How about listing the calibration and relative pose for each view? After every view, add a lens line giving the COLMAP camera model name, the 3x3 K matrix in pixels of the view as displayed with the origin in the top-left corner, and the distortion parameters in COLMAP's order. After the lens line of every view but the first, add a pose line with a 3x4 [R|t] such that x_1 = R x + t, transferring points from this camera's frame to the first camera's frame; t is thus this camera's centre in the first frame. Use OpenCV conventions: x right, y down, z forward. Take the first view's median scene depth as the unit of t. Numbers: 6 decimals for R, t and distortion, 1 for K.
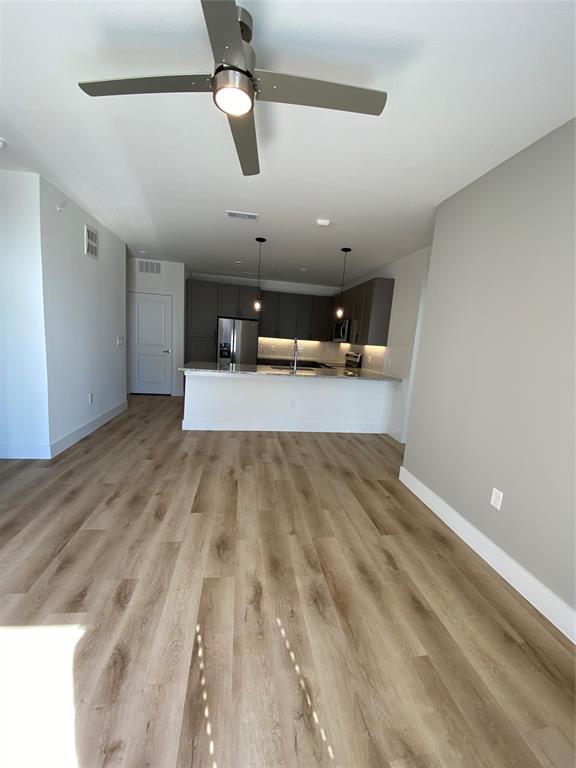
lens RADIAL K [[316.4, 0, 288.0], [0, 316.4, 384.0], [0, 0, 1]] dist [0.001034, -0.000174]
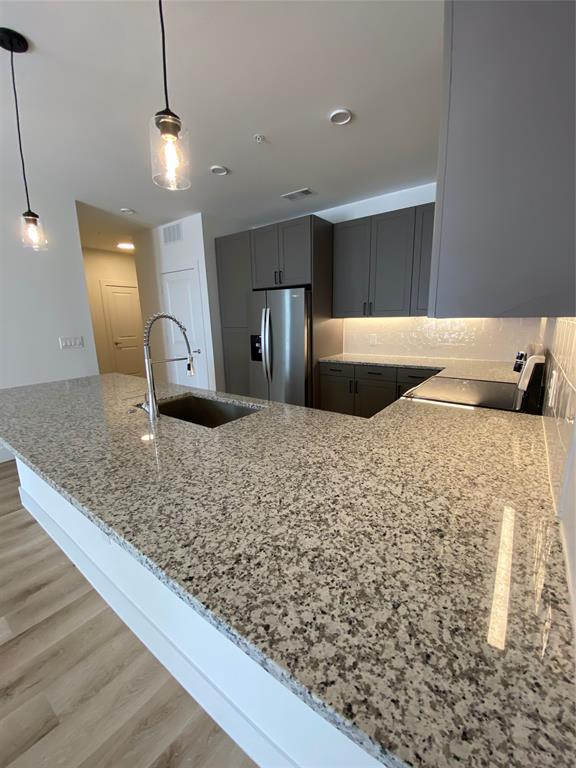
lens RADIAL K [[316.4, 0, 288.0], [0, 316.4, 384.0], [0, 0, 1]] dist [0.001034, -0.000174]
pose [[0.701435, 0.057294, -0.710427, 0.396566], [-0.033504, 0.998312, 0.047431, -0.114764], [0.711946, -0.009468, 0.702170, 1.025593]]
